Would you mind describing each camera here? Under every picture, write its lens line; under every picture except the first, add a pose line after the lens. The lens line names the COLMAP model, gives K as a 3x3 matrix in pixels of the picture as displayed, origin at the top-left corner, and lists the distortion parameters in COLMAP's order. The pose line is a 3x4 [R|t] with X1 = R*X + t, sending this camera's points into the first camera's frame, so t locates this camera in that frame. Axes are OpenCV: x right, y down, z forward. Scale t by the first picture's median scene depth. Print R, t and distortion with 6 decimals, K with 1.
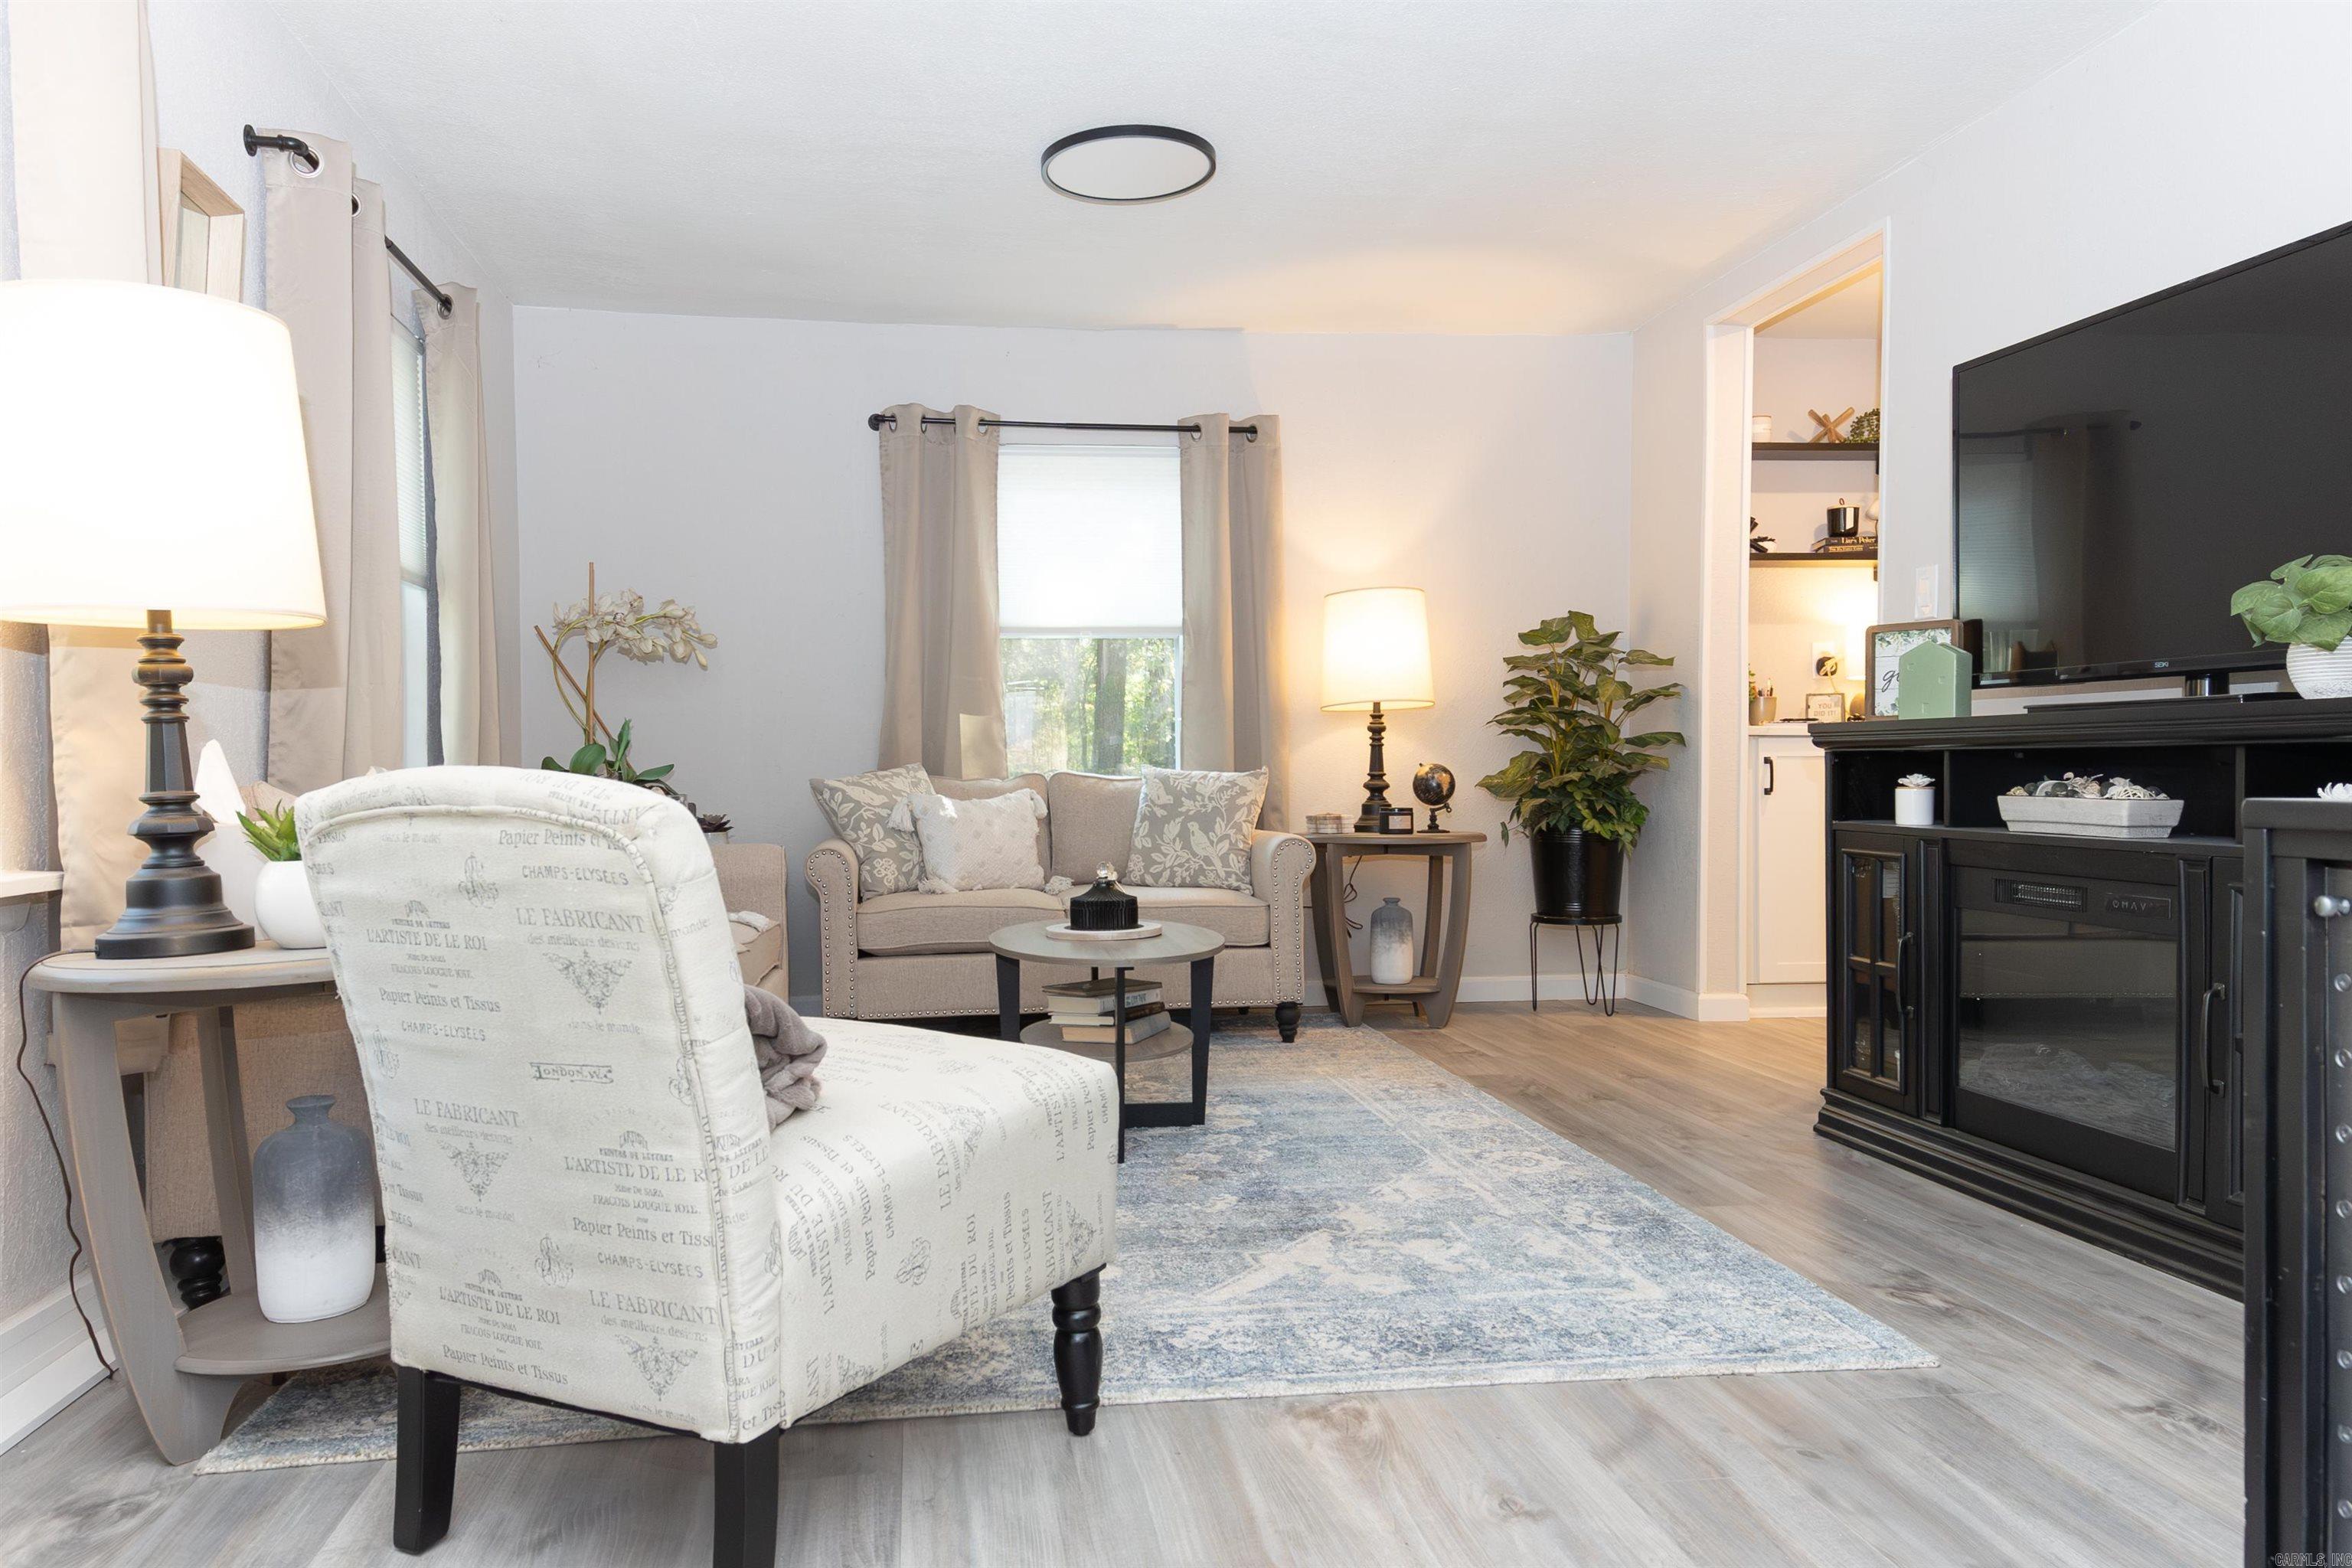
lens RADIAL K [[1688.4, 0, 1176.0], [0, 1688.4, 784.0], [0, 0, 1]] dist [0.071826, -0.039848]
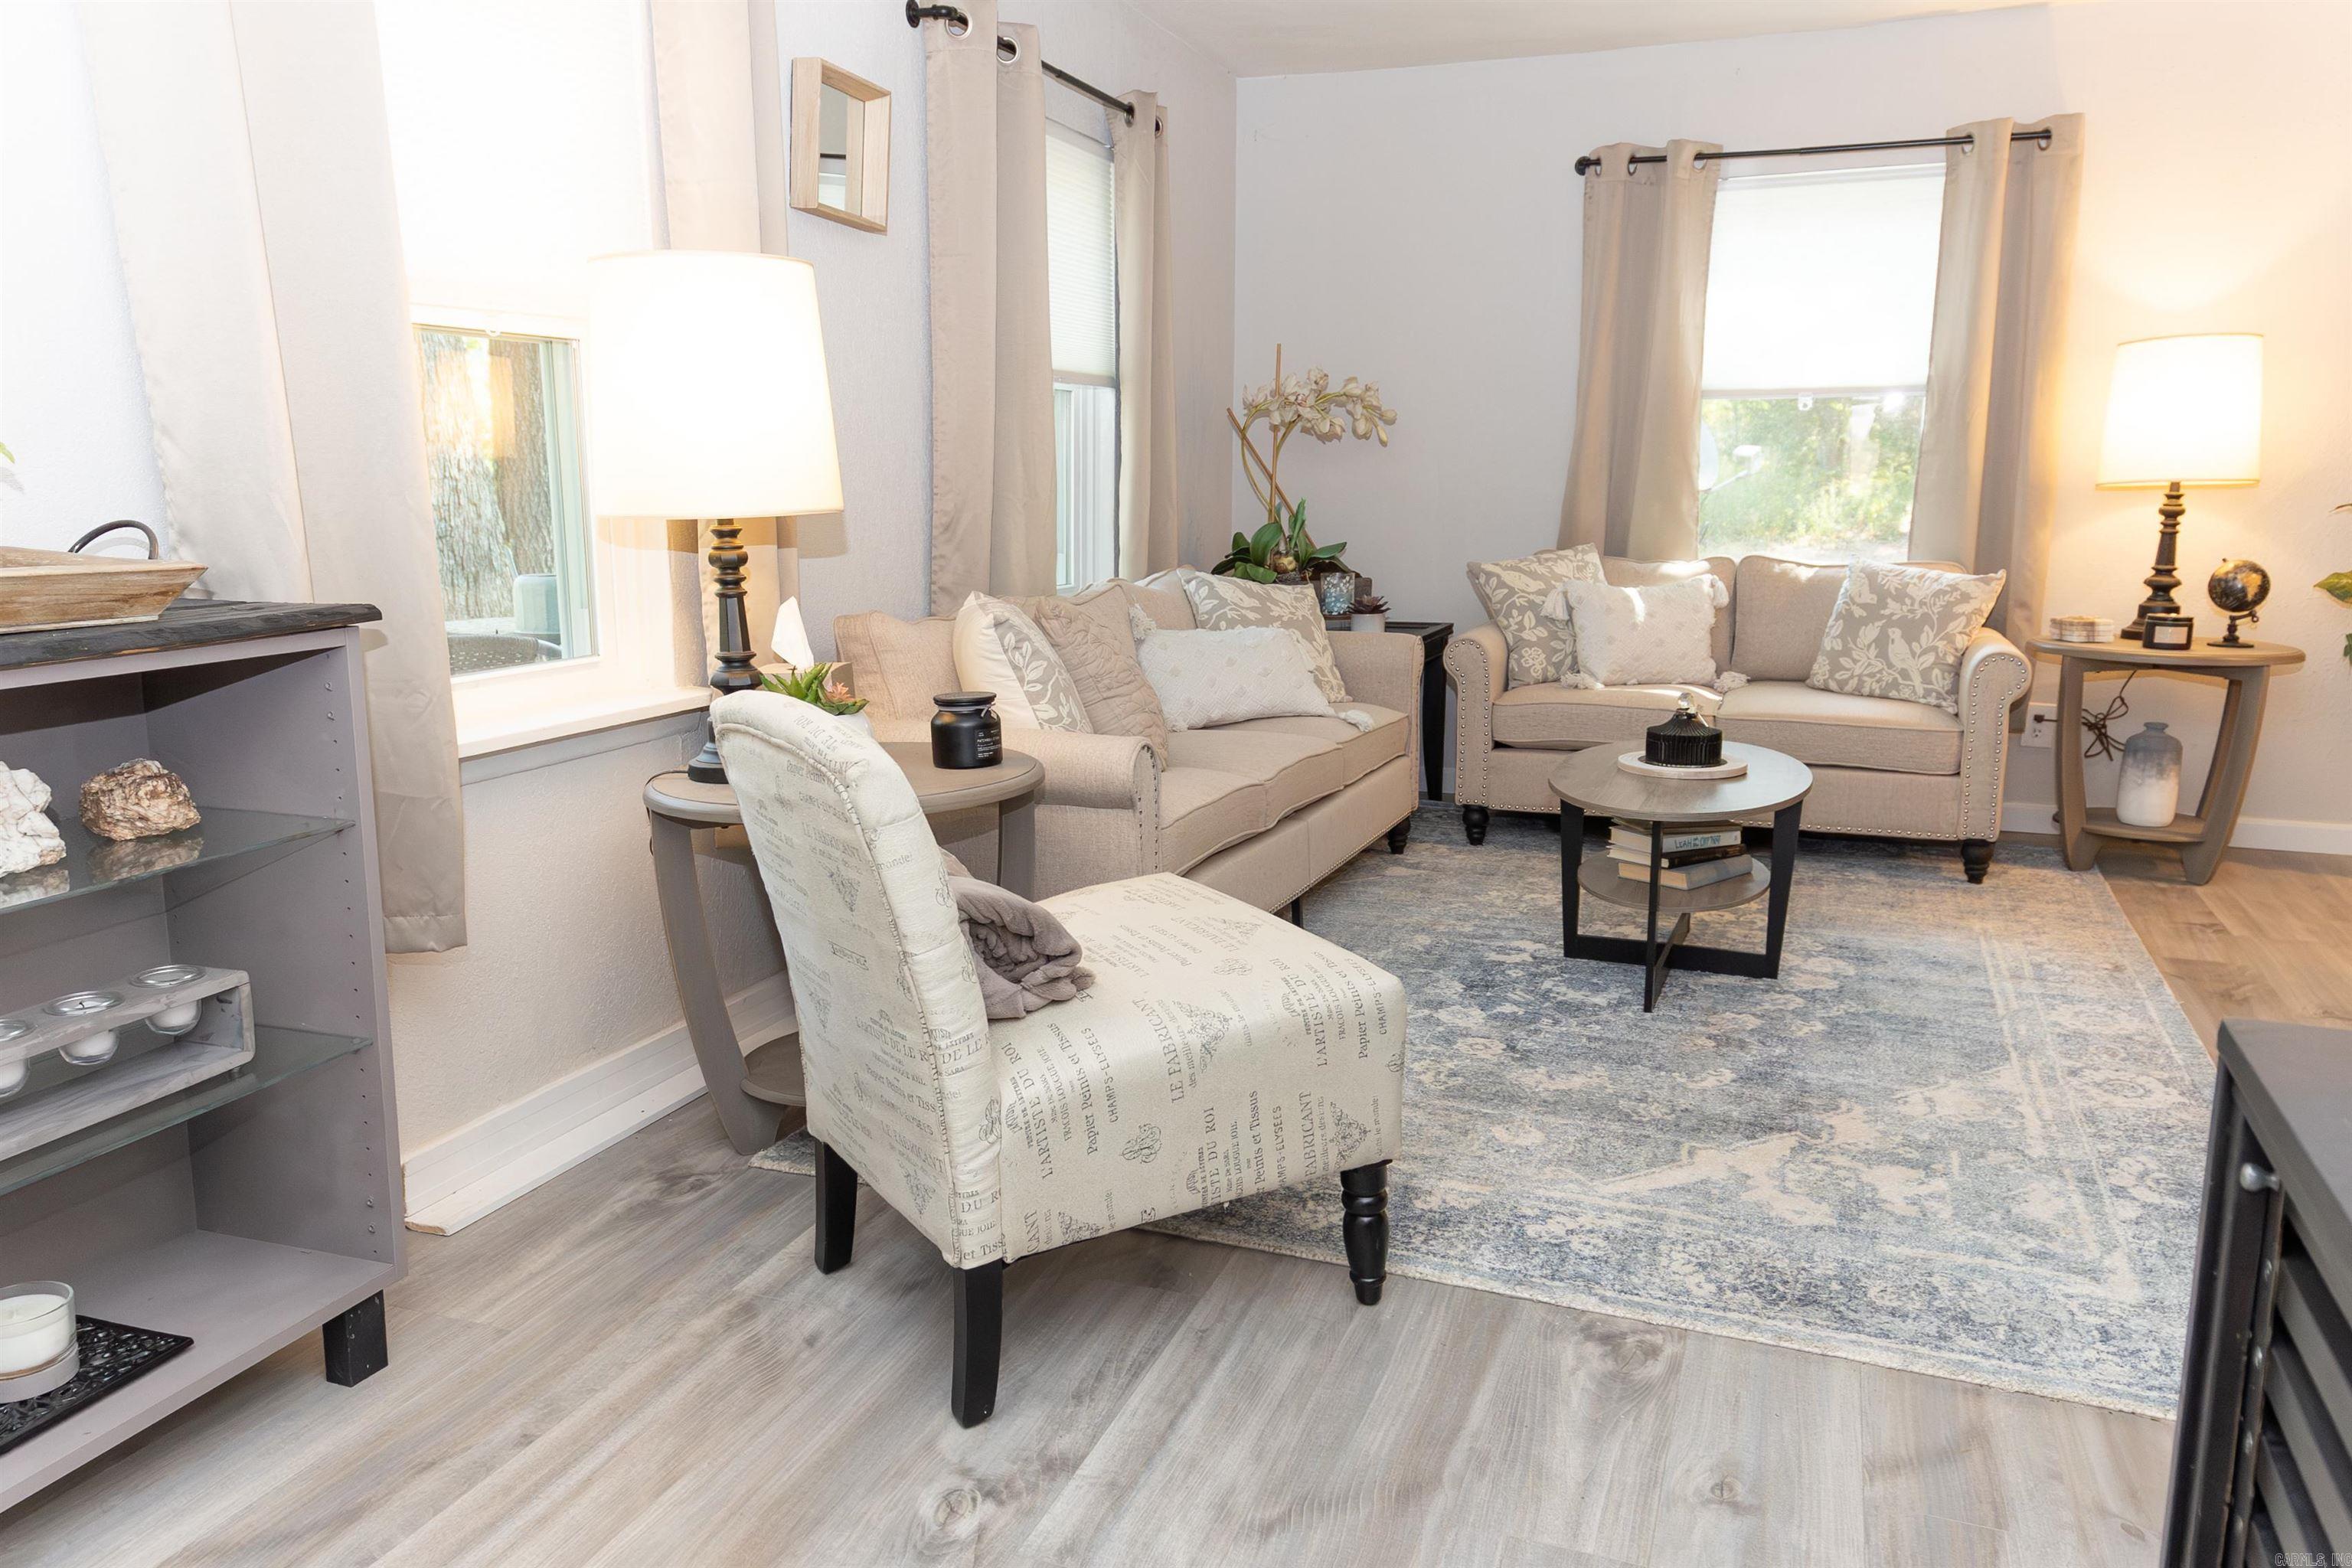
lens RADIAL K [[1735.2, 0, 1168.9], [0, 1735.2, 779.6], [0, 0, 1]] dist [0.095823, -0.079887]
pose [[0.872368, 0.099090, -0.478701, 0.156845], [-0.014761, 0.984134, 0.176812, -0.065448], [0.488626, -0.147179, 0.859990, 0.016243]]
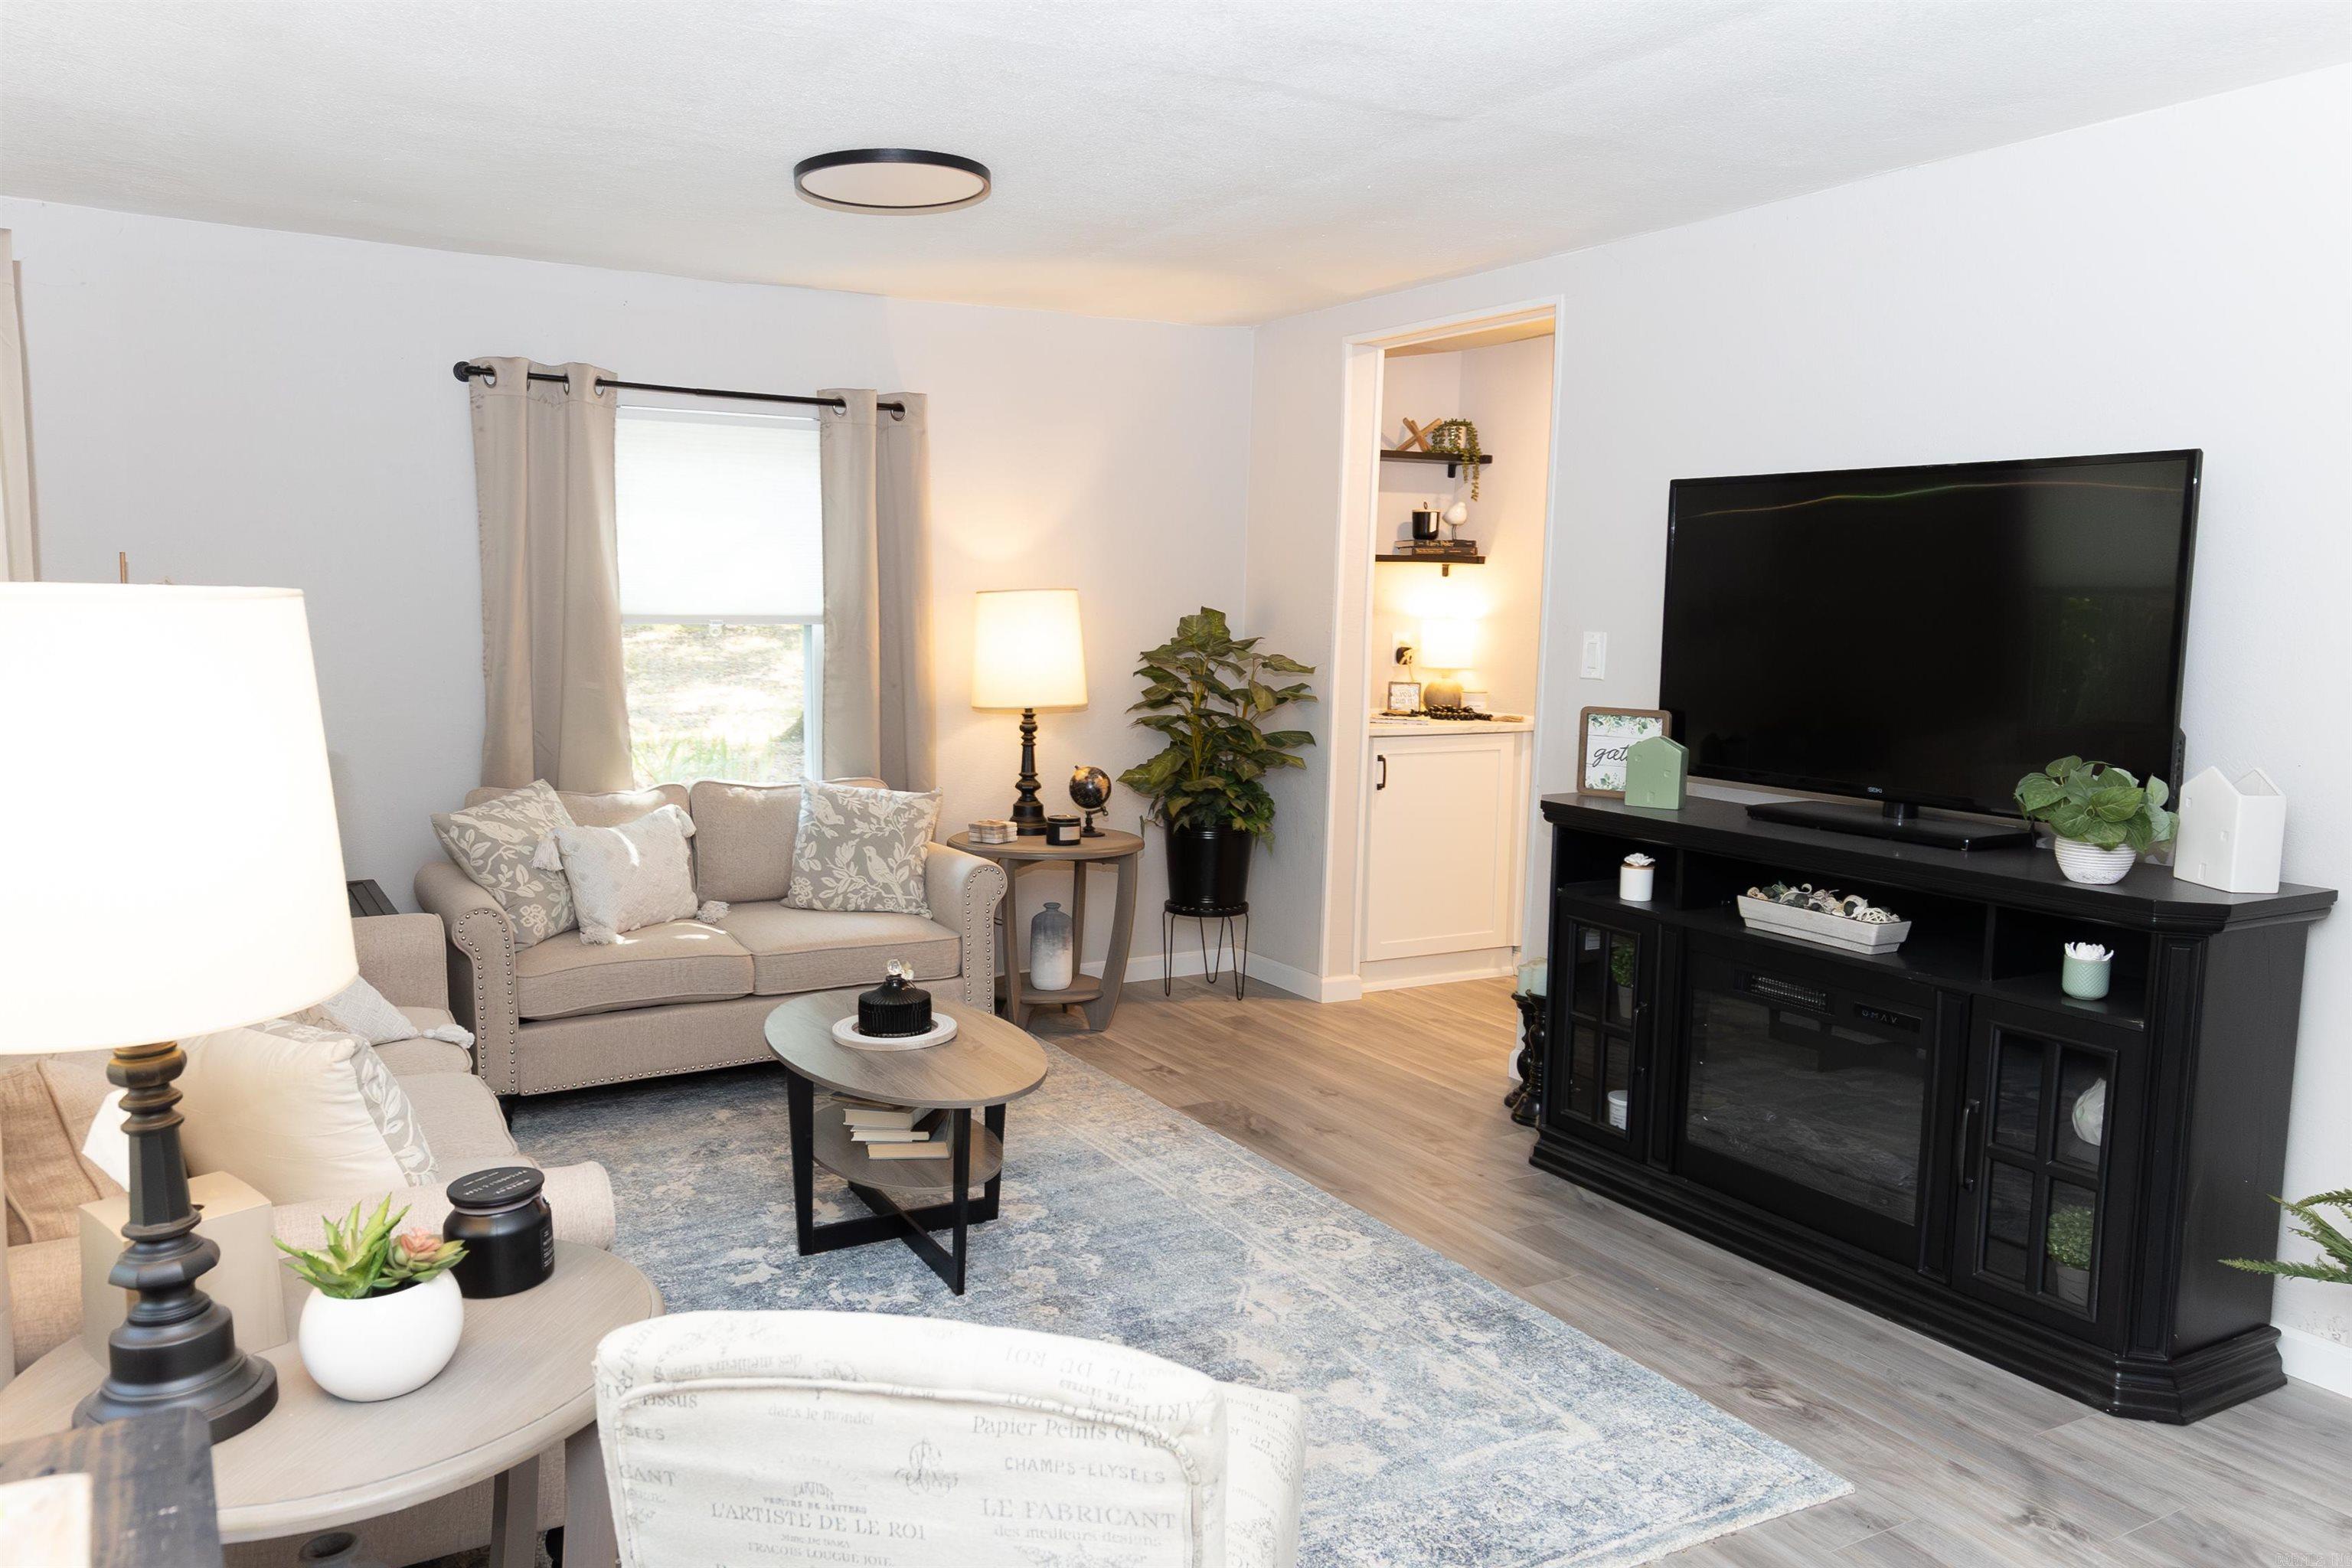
lens RADIAL K [[1688.4, 0, 1176.0], [0, 1688.4, 784.0], [0, 0, 1]] dist [0.071826, -0.039848]
pose [[0.929478, -0.018869, 0.368395, -0.215702], [-0.019316, 0.994831, 0.099691, -0.131067], [-0.368372, -0.099777, 0.924309, 0.073320]]
